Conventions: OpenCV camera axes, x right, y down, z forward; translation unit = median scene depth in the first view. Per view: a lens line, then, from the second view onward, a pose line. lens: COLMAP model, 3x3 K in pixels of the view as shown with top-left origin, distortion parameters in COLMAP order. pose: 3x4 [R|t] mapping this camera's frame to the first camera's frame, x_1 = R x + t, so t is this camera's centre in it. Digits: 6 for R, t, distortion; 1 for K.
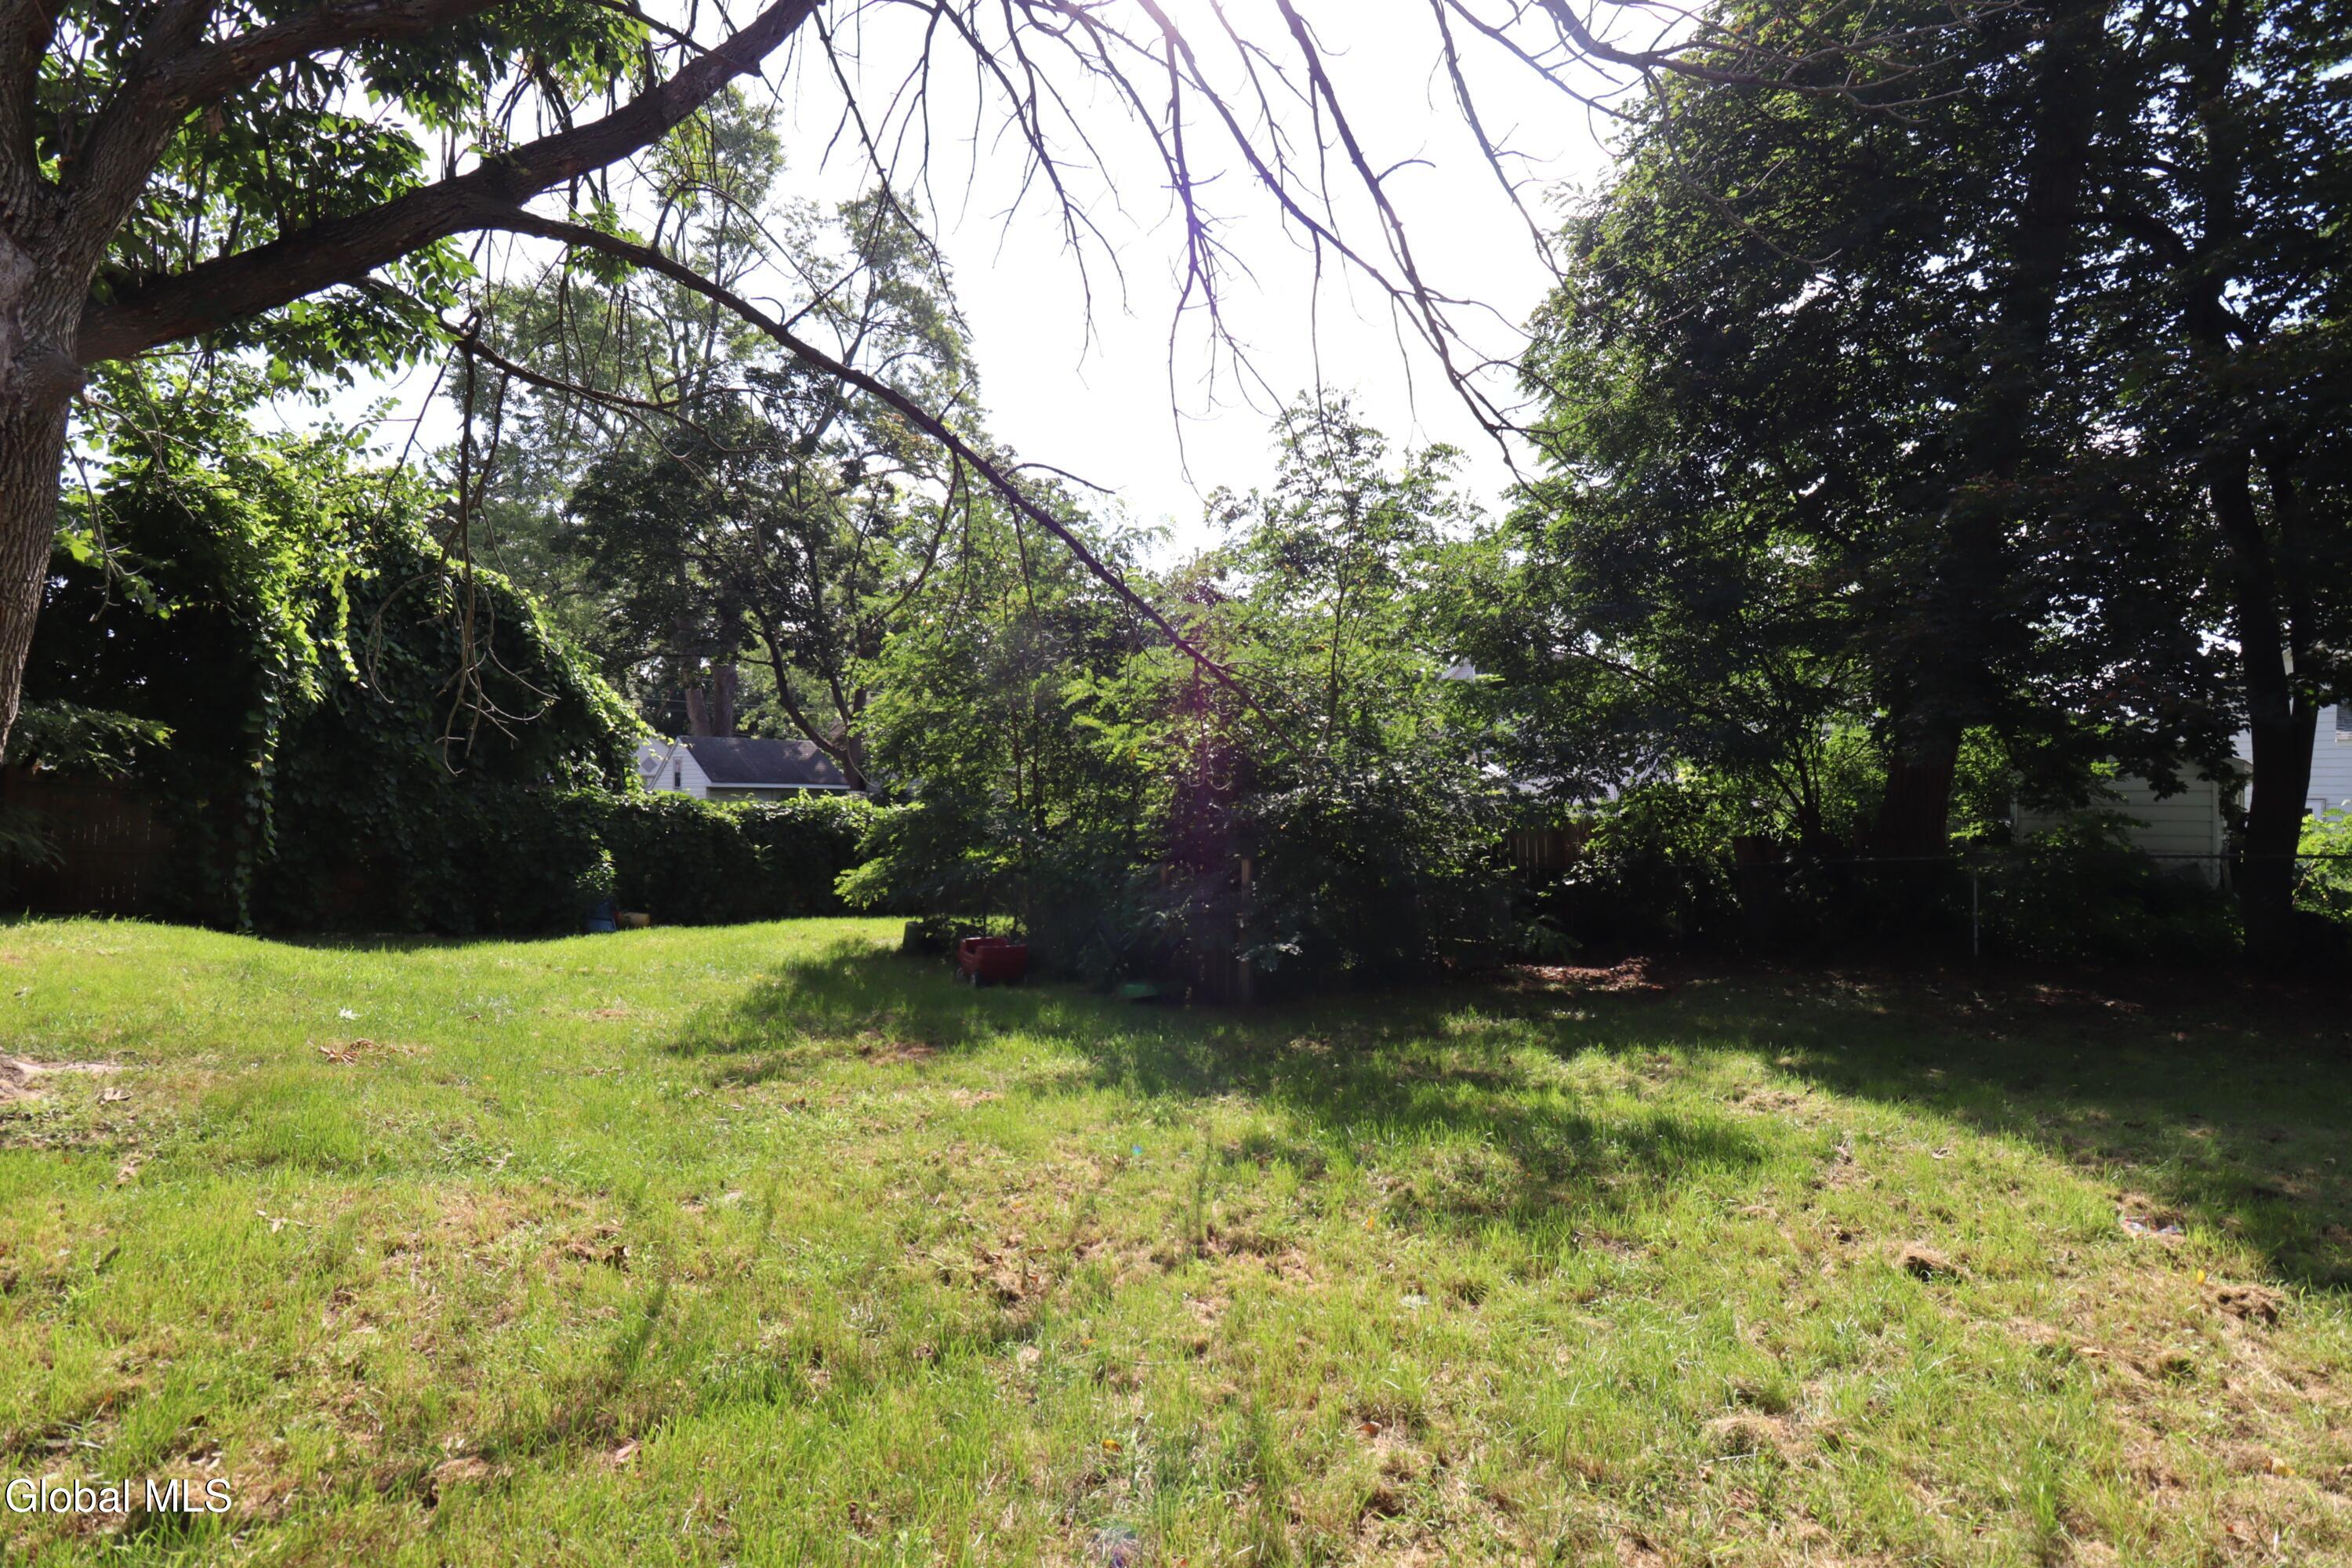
lens RADIAL K [[1077.8, 0, 1179.3], [0, 1077.8, 793.3], [0, 0, 1]] dist [-0.015594, -0.002467]
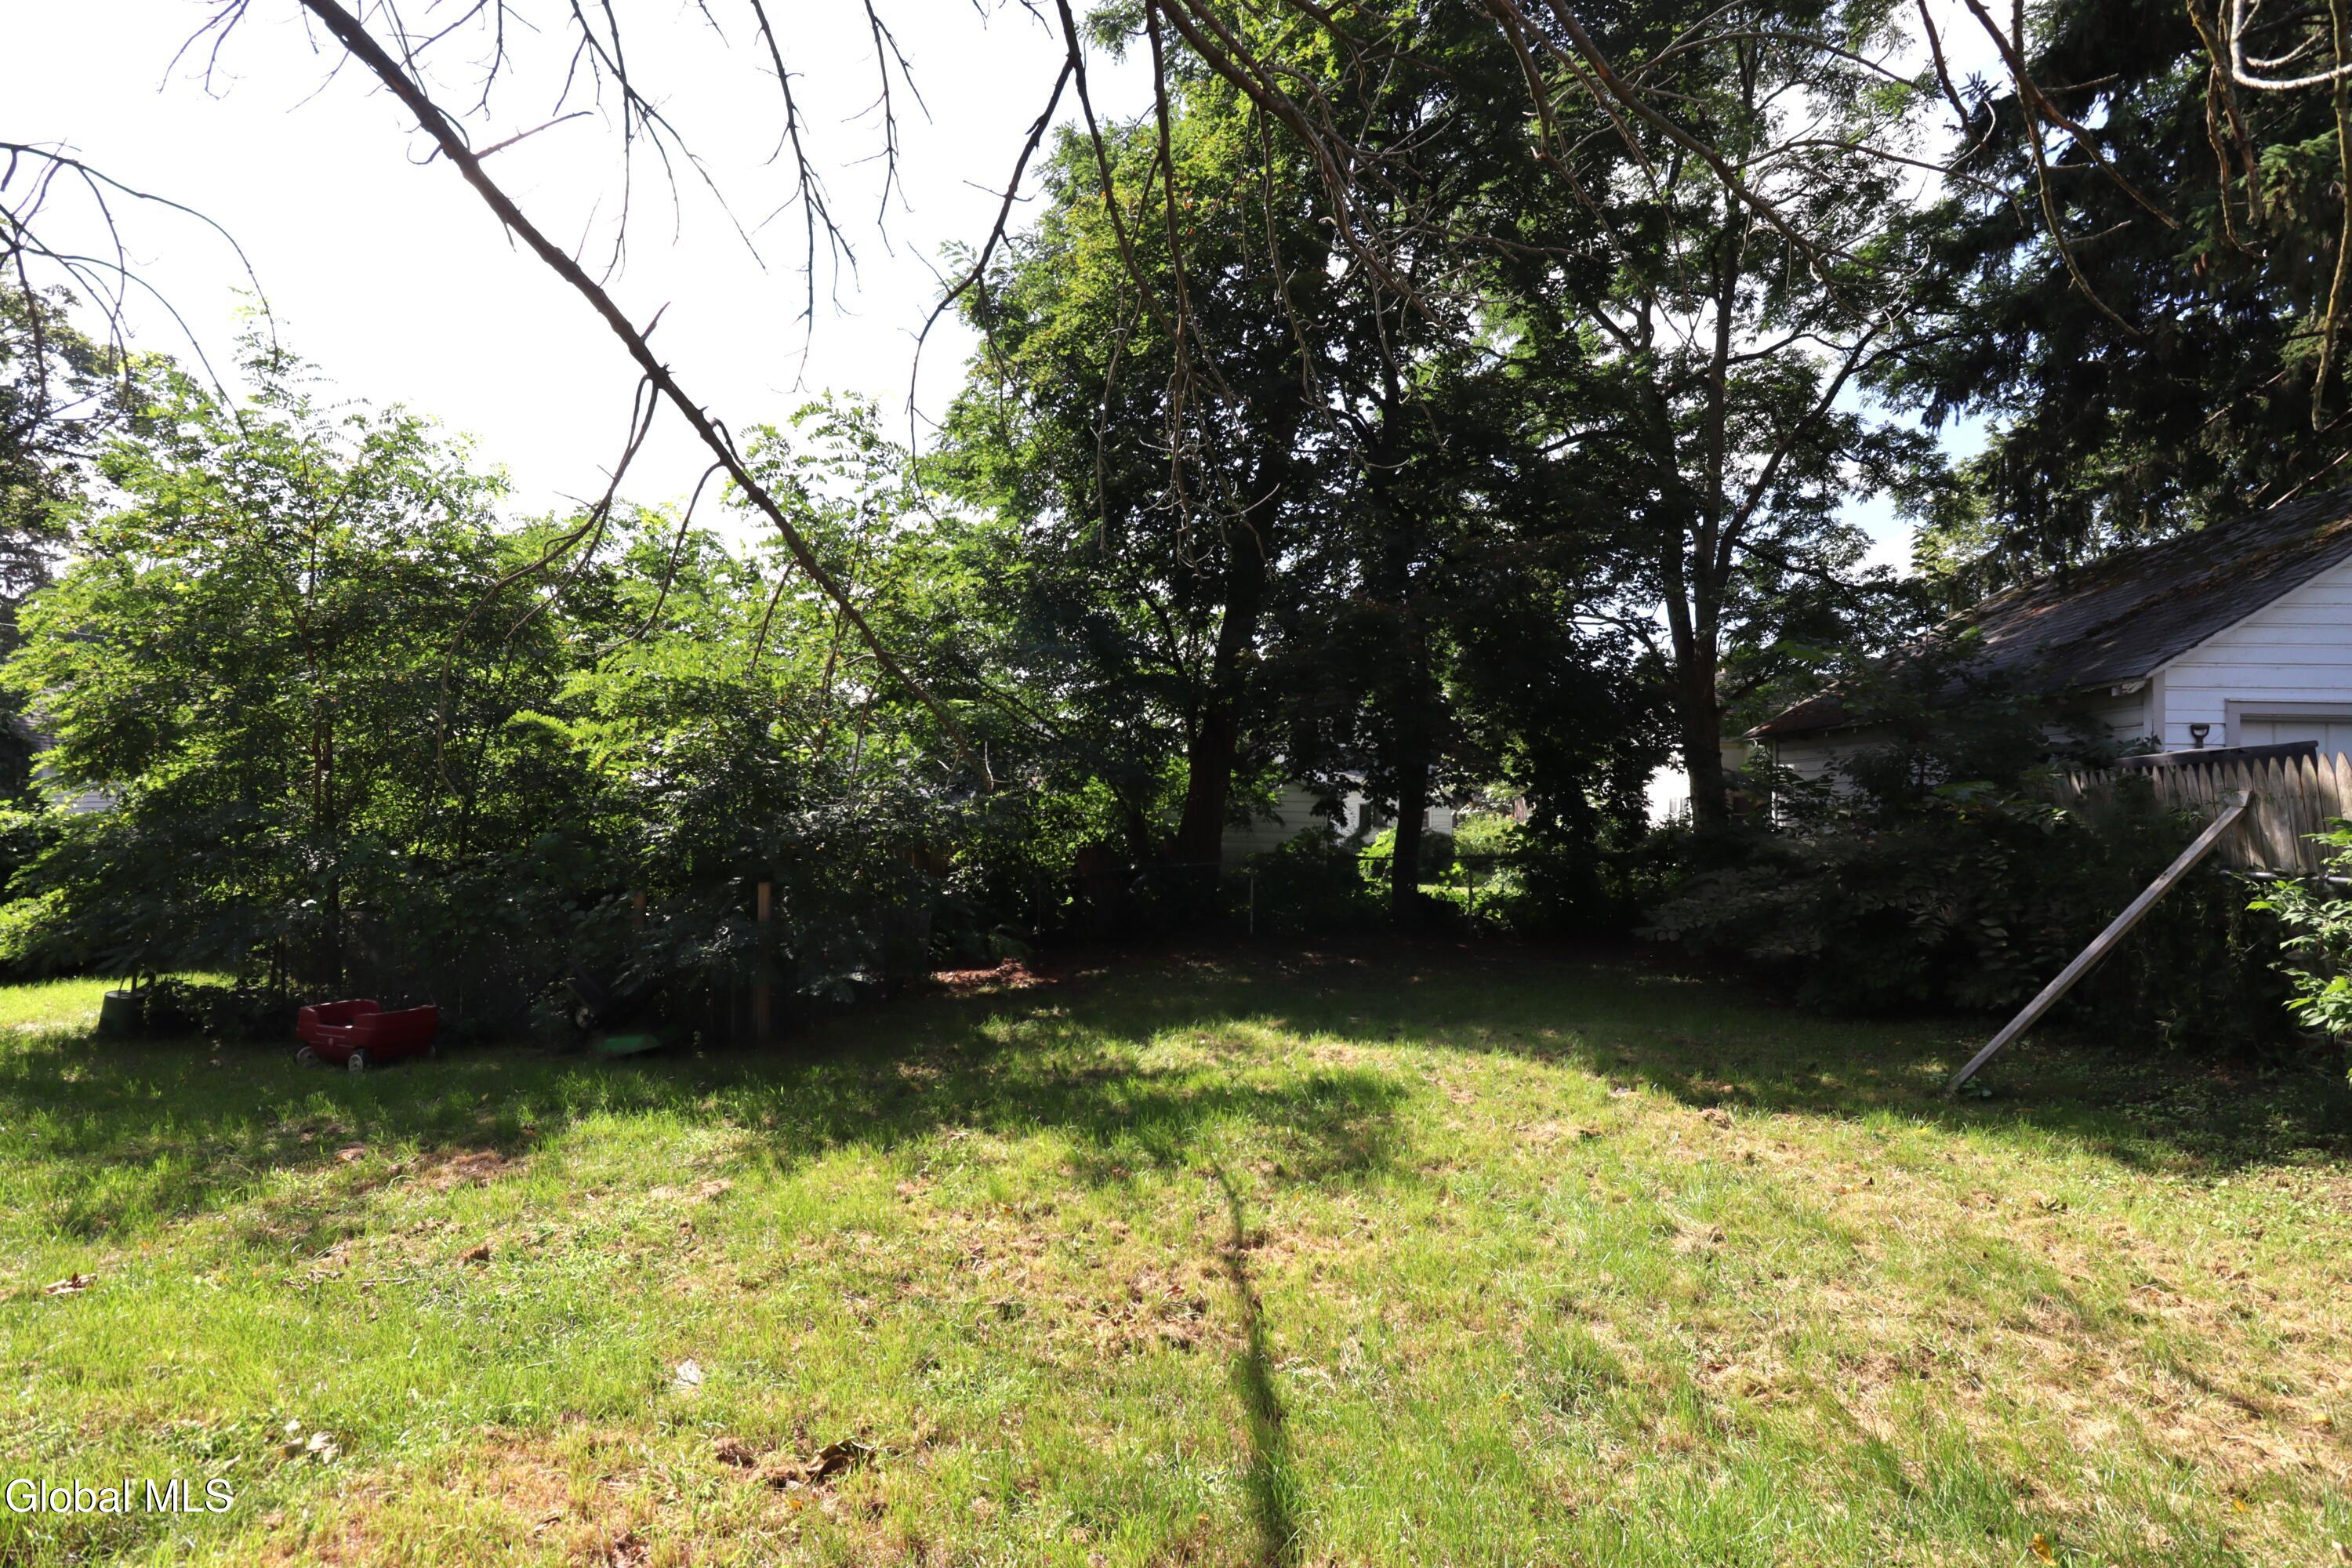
lens RADIAL K [[1077.8, 0, 1161.8], [0, 1077.8, 797.2], [0, 0, 1]] dist [-0.015594, -0.002467]
pose [[0.705795, 0.023066, 0.708041, -0.288067], [-0.025773, 0.999644, -0.006875, -0.011449], [-0.707947, -0.013396, 0.706138, 0.103299]]
